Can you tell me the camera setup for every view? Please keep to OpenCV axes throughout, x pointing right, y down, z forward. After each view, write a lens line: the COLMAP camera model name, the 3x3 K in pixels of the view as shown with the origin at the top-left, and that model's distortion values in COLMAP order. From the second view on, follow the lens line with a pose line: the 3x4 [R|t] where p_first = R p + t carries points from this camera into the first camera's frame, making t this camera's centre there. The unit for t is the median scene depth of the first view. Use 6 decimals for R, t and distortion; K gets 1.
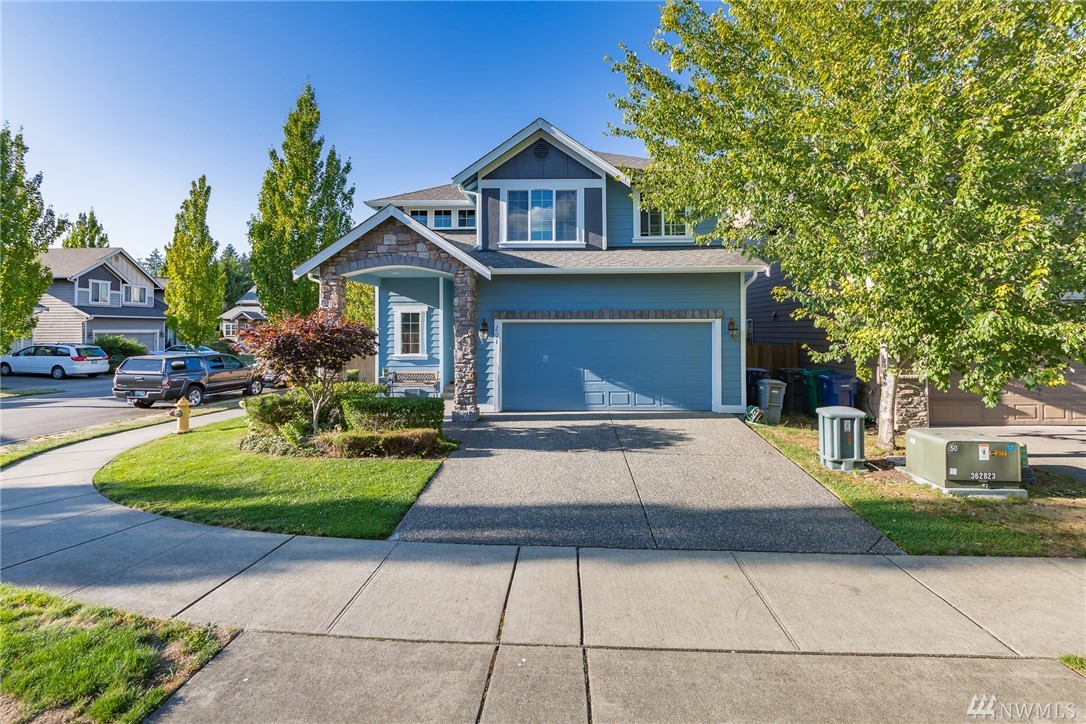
lens RADIAL K [[506.5, 0, 534.0], [0, 506.5, 326.8], [0, 0, 1]] dist [-0.003086, -0.000143]
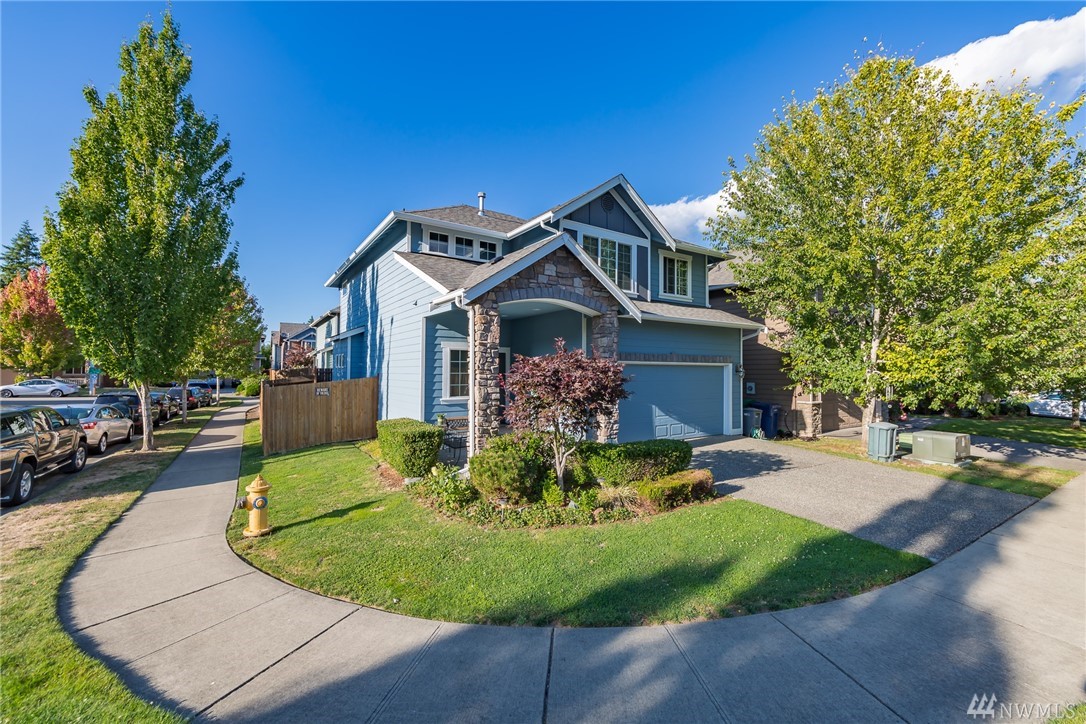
lens RADIAL K [[459.7, 0, 544.6], [0, 459.7, 366.1], [0, 0, 1]] dist [-0.003725, -0.000210]
pose [[0.803043, 0.013390, 0.595770, -0.667508], [-0.012169, 0.999908, -0.006070, 0.003673], [-0.595796, -0.002376, 0.803132, 0.299827]]
